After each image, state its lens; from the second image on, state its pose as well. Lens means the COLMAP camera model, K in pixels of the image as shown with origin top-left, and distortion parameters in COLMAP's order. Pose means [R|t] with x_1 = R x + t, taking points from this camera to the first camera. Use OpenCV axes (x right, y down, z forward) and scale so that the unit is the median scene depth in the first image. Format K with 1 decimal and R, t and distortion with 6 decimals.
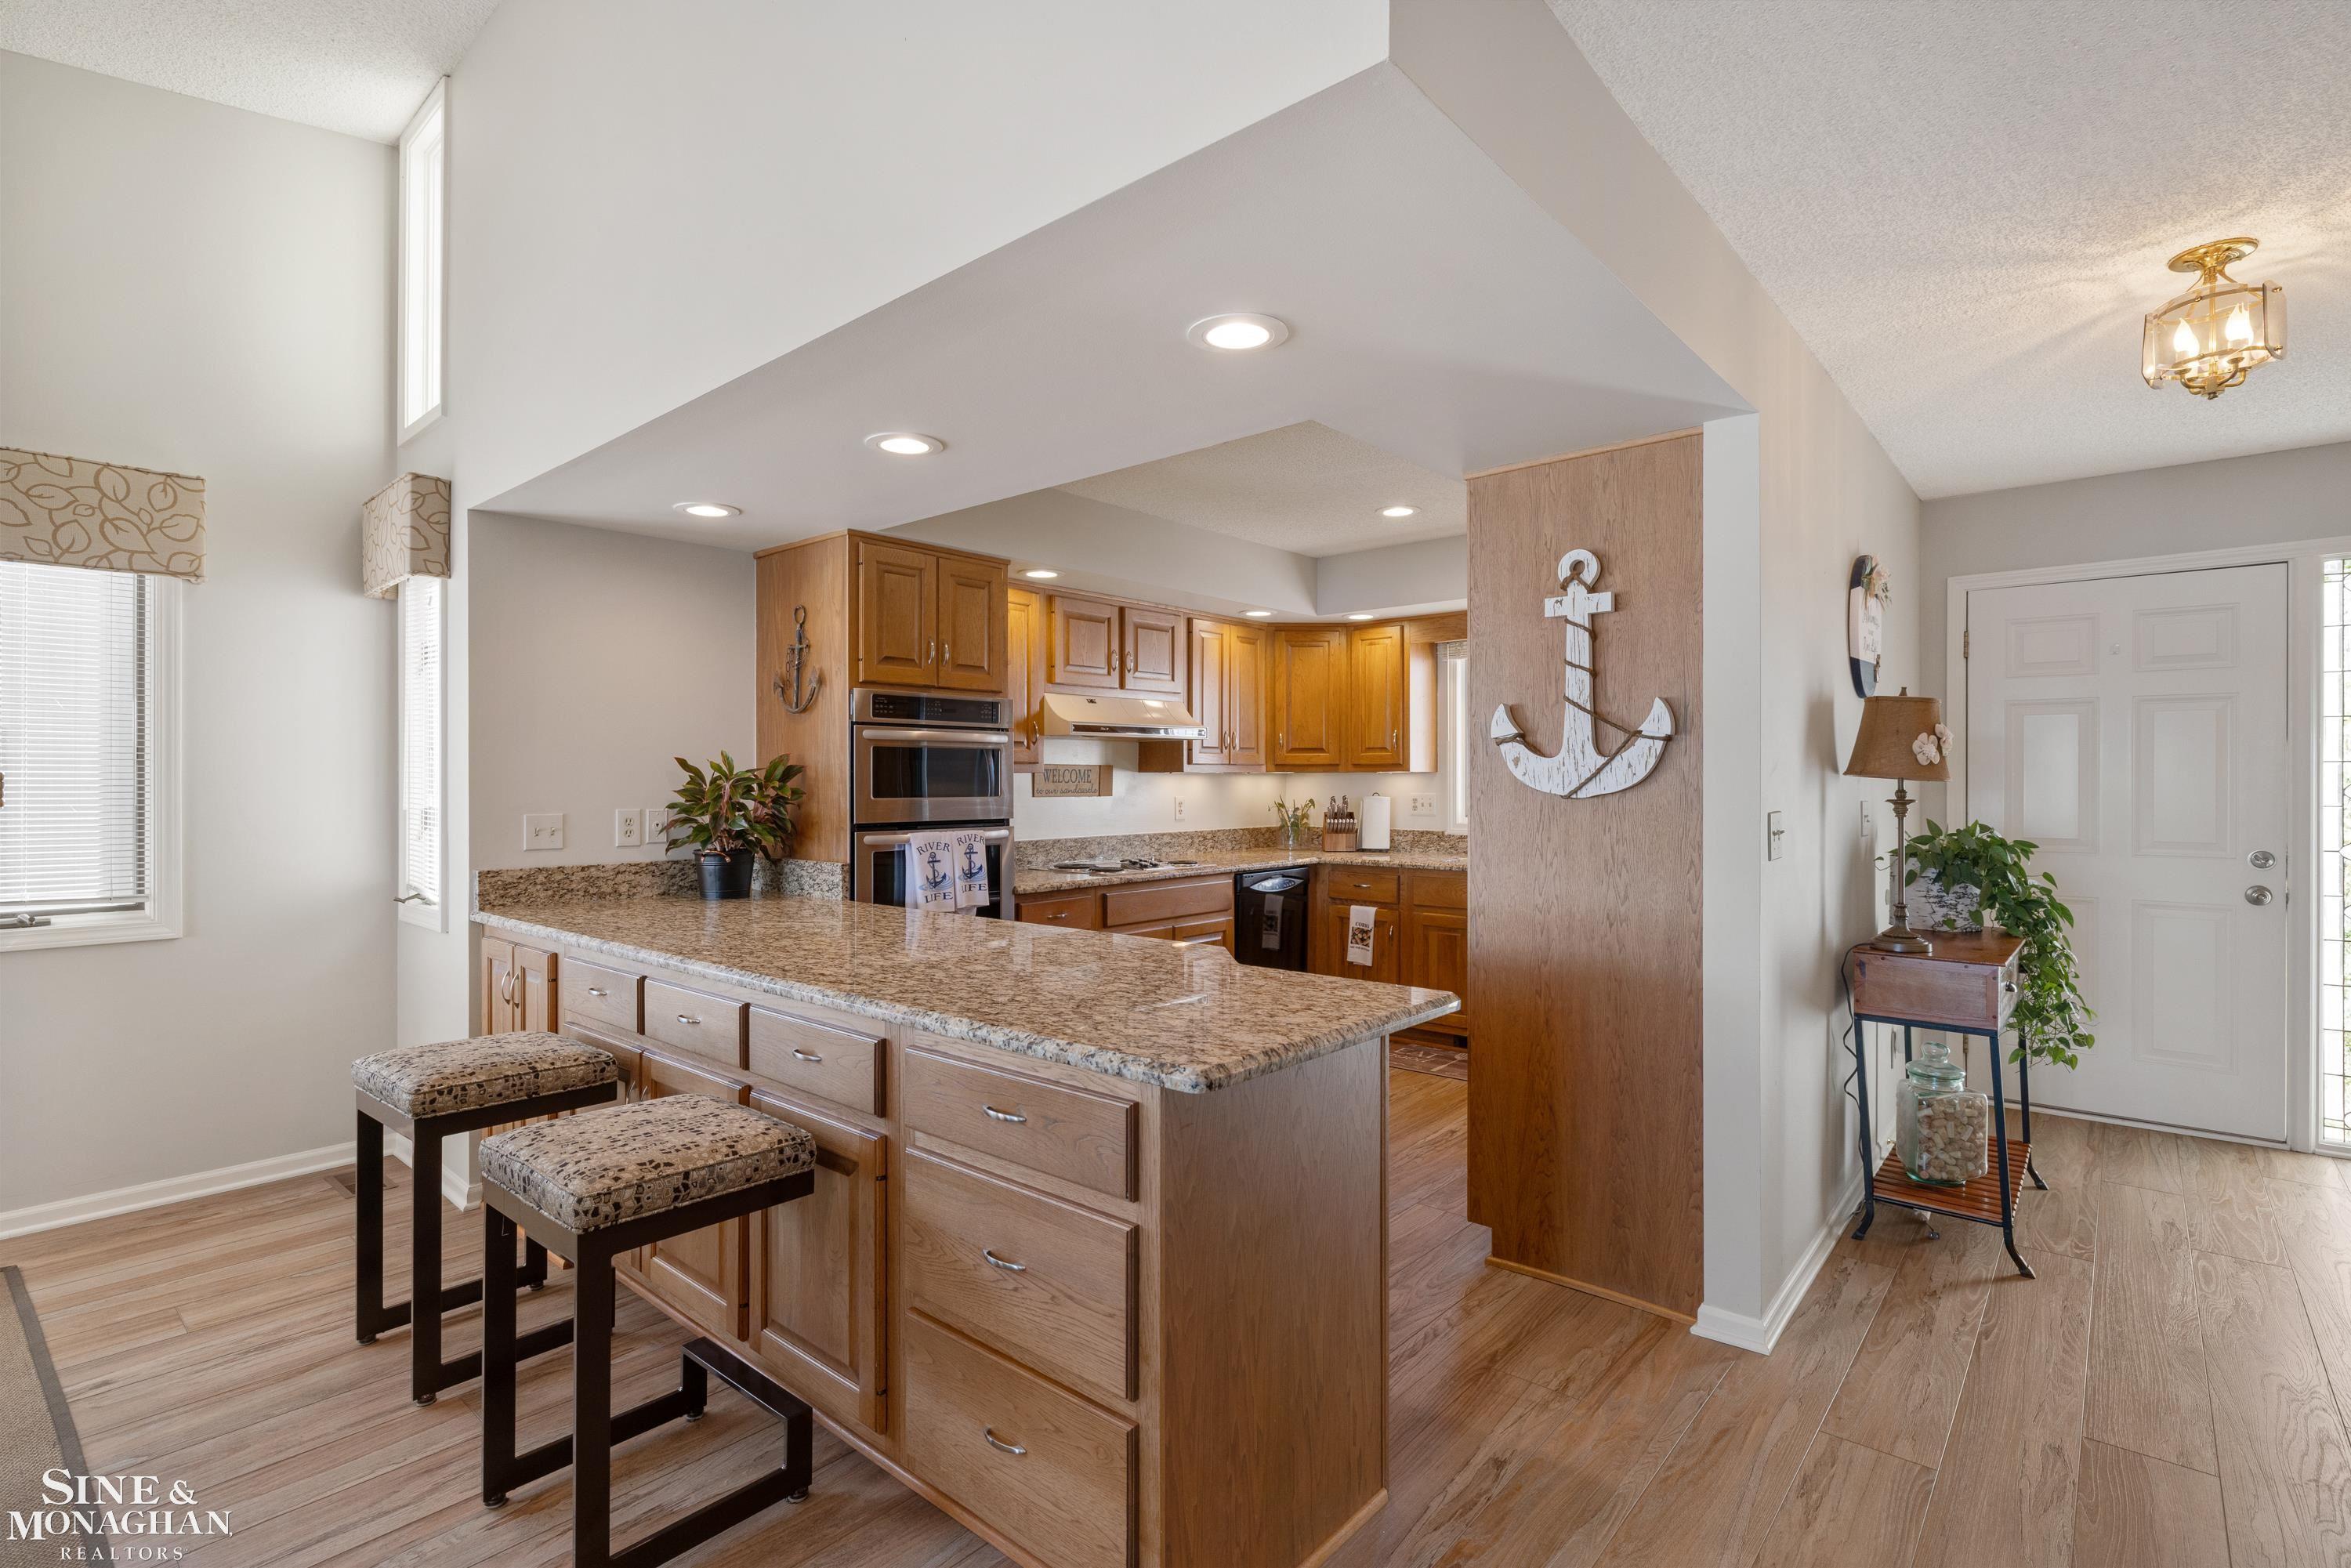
lens RADIAL K [[1123.9, 0, 1175.7], [0, 1123.9, 778.2], [0, 0, 1]] dist [-0.003094, 0.000008]
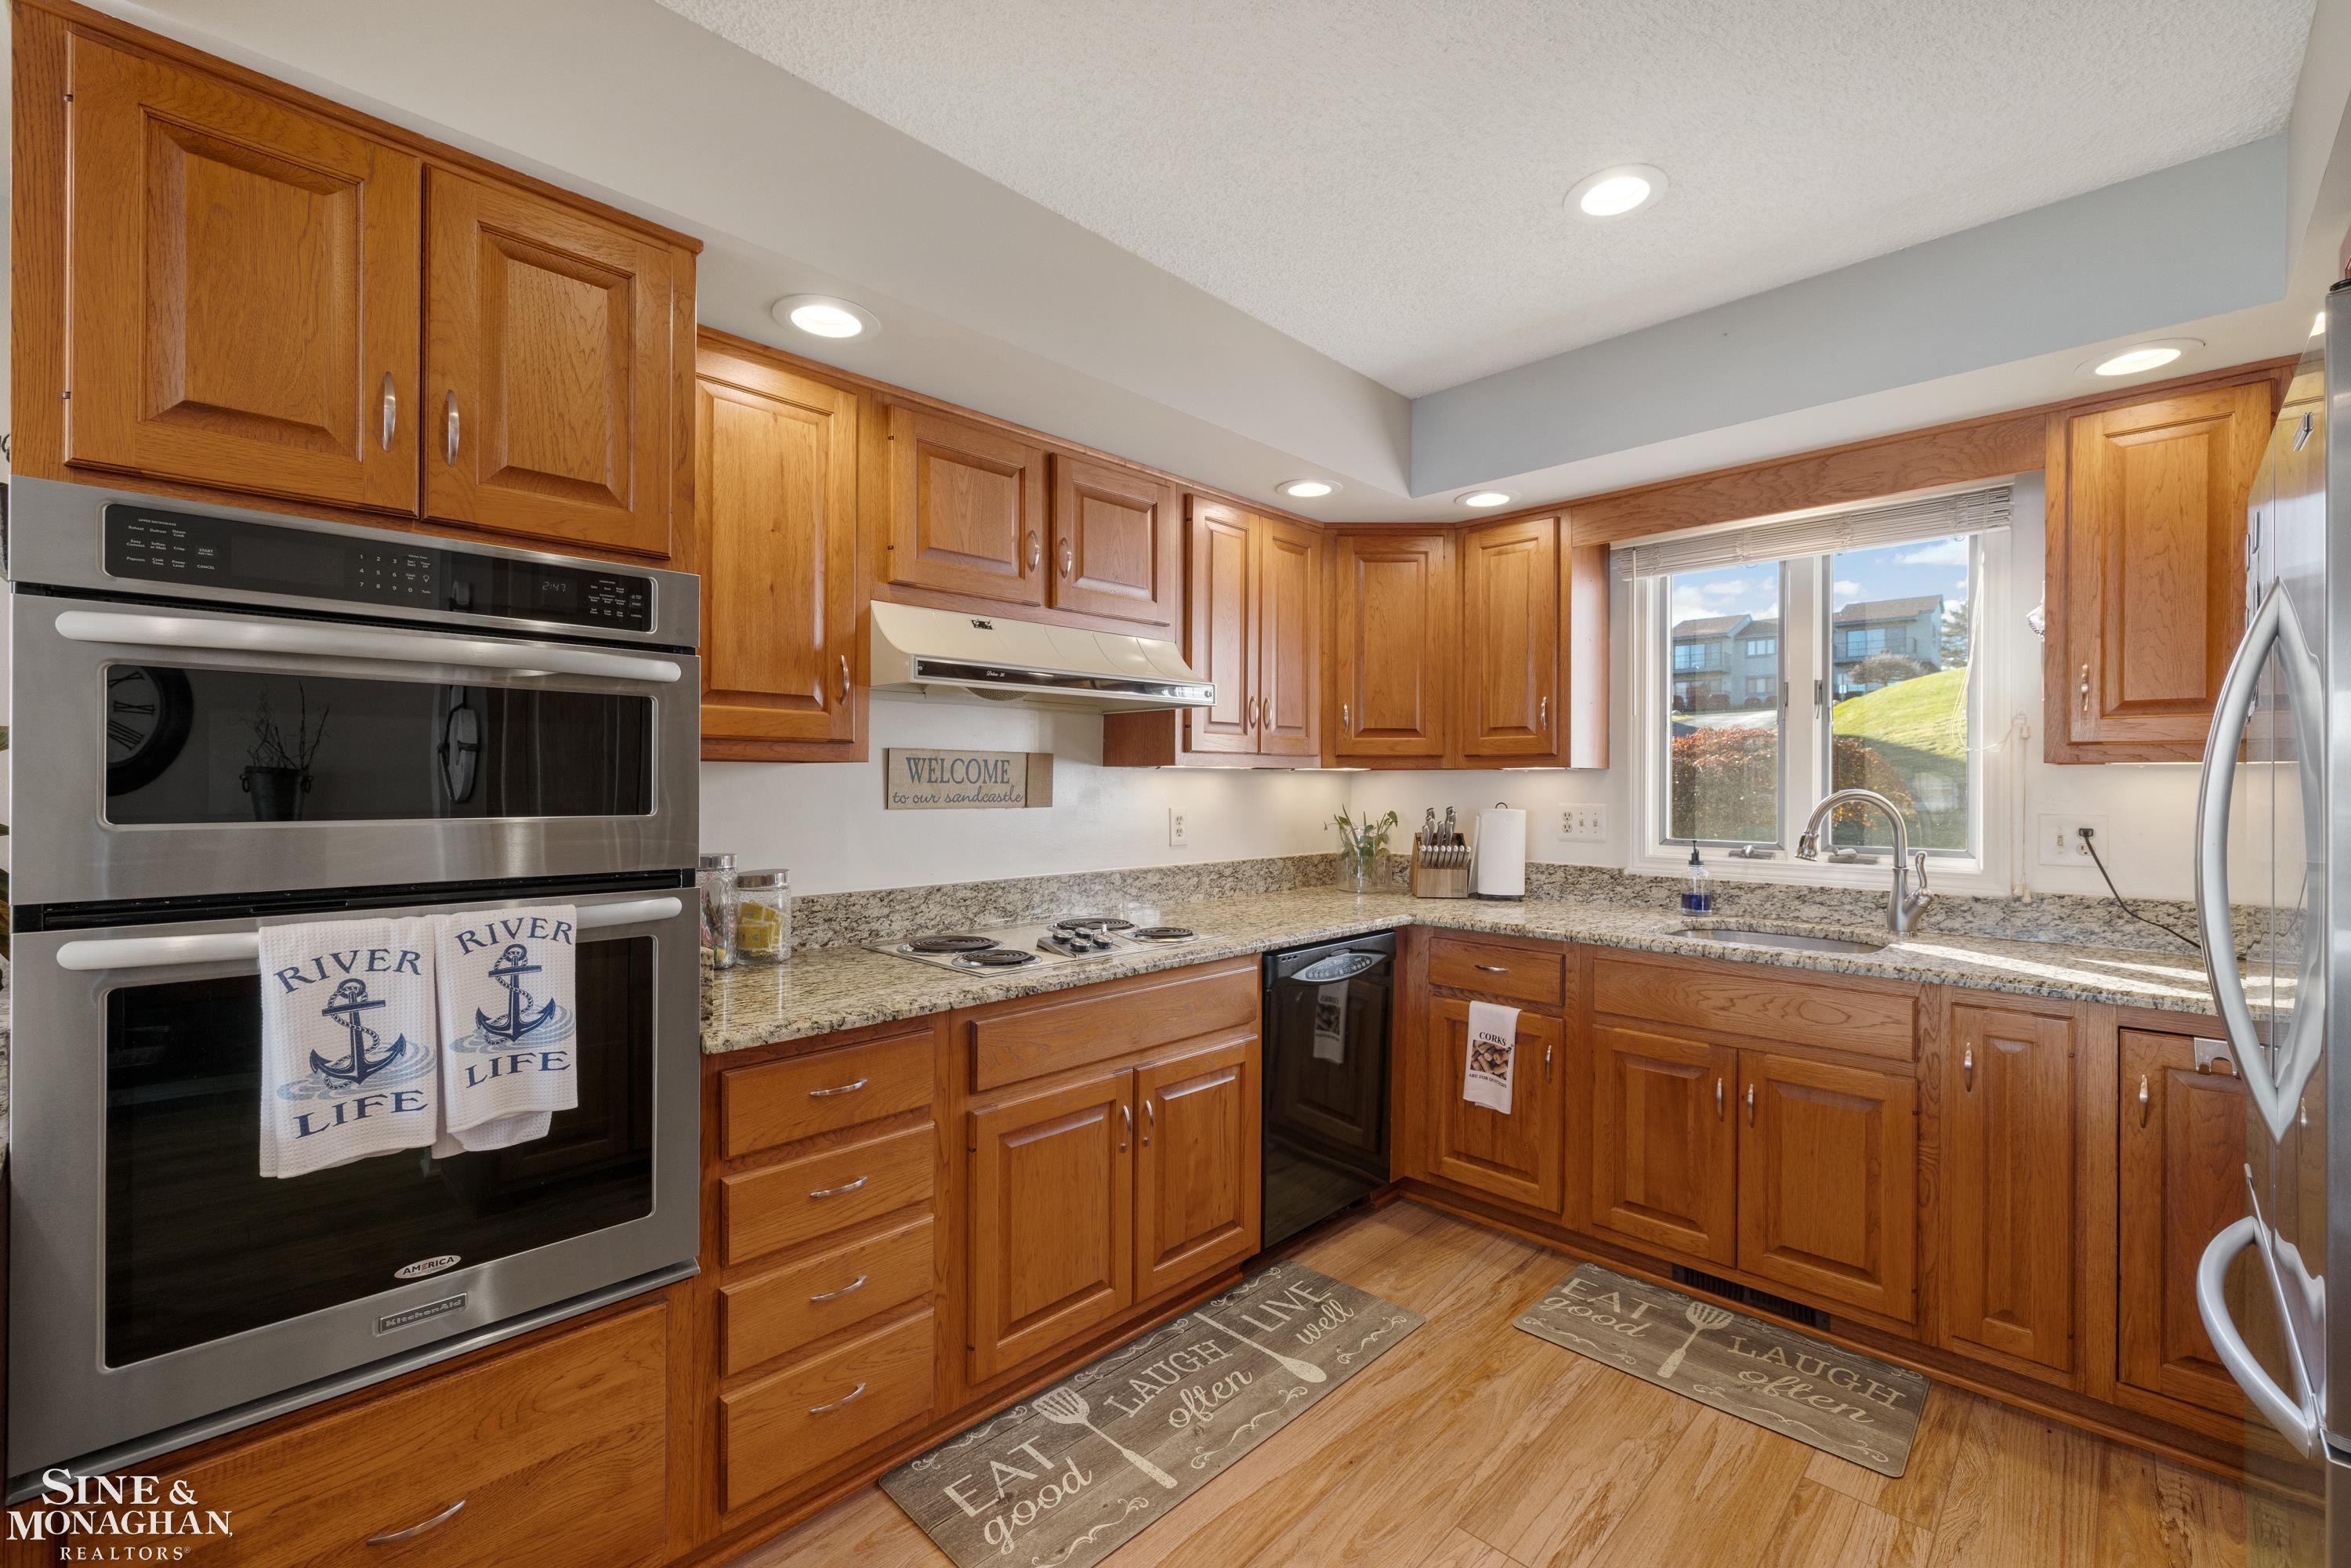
lens RADIAL K [[982.7, 0, 1173.6], [0, 982.7, 783.2], [0, 0, 1]] dist [-0.002817, 0.000127]
pose [[0.997779, 0.004746, -0.066441, 0.039114], [-0.004658, 0.999988, 0.001481, 0.002779], [0.066447, -0.001168, 0.997789, 0.503088]]
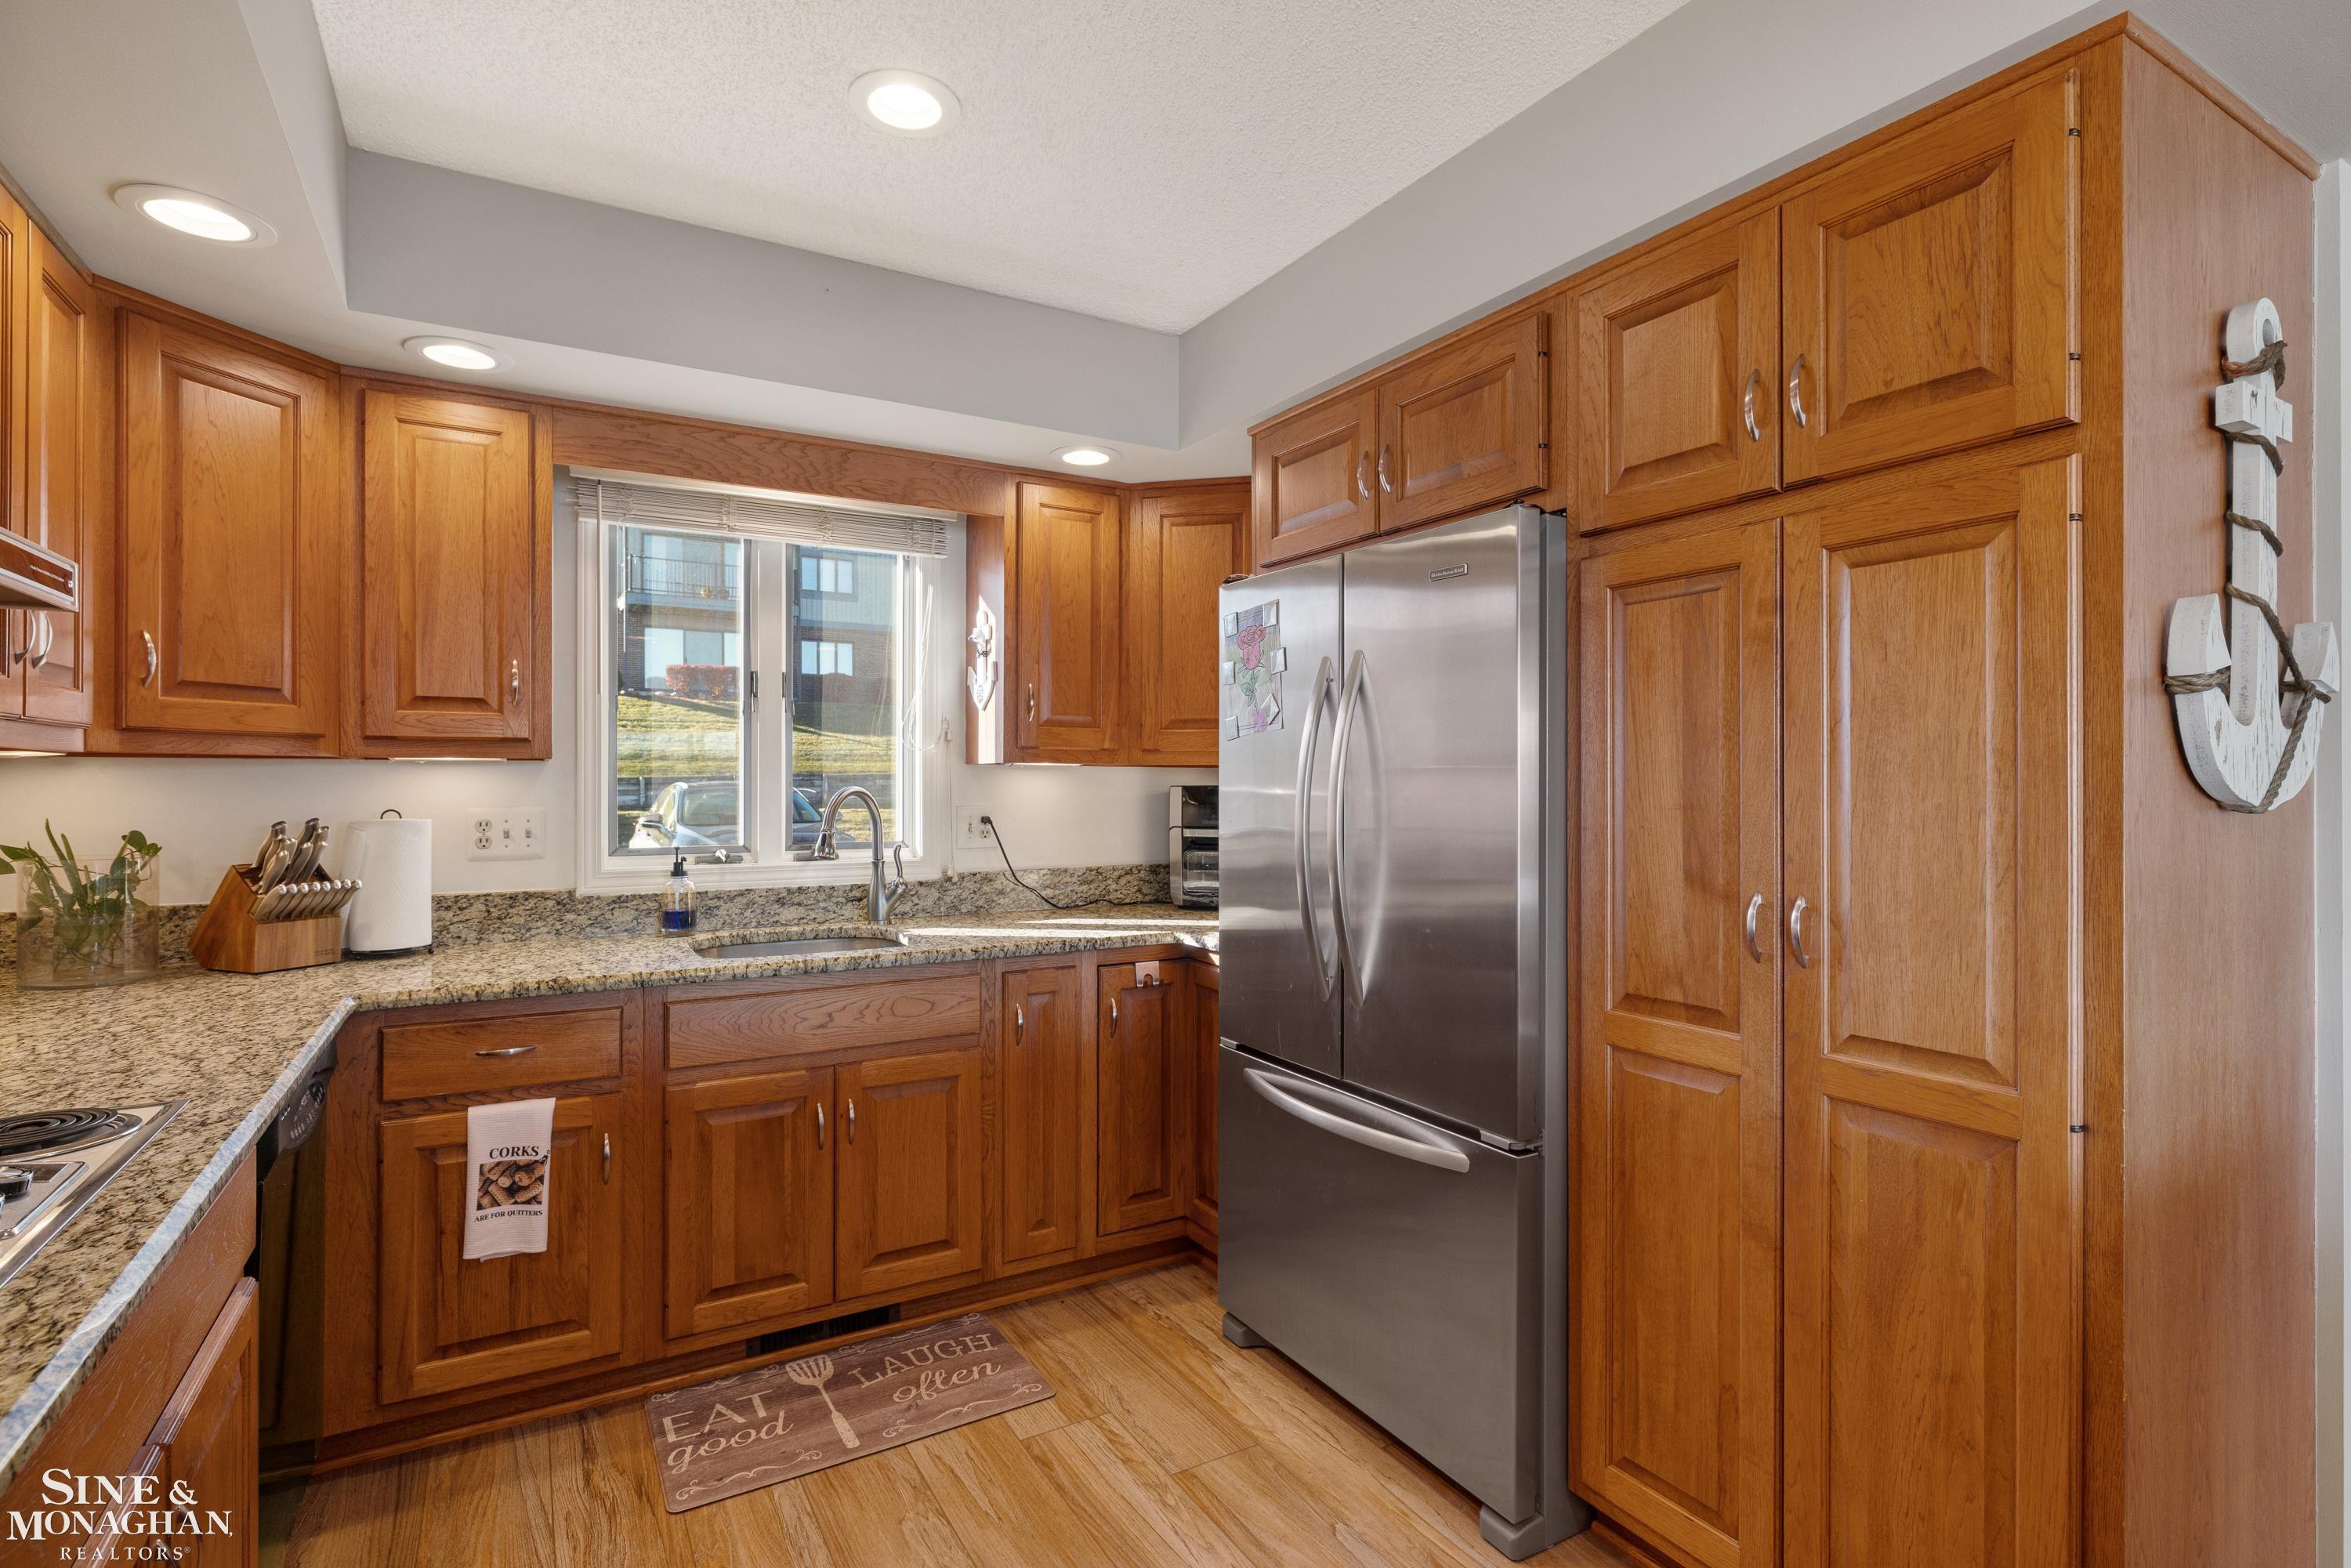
lens RADIAL K [[1123.9, 0, 1184.4], [0, 1123.9, 785.3], [0, 0, 1]] dist [-0.003094, 0.000008]
pose [[0.319248, -0.000913, 0.947671, -0.127086], [-0.001766, 0.999997, 0.001558, 0.003462], [-0.947670, -0.002171, 0.319245, 0.664868]]
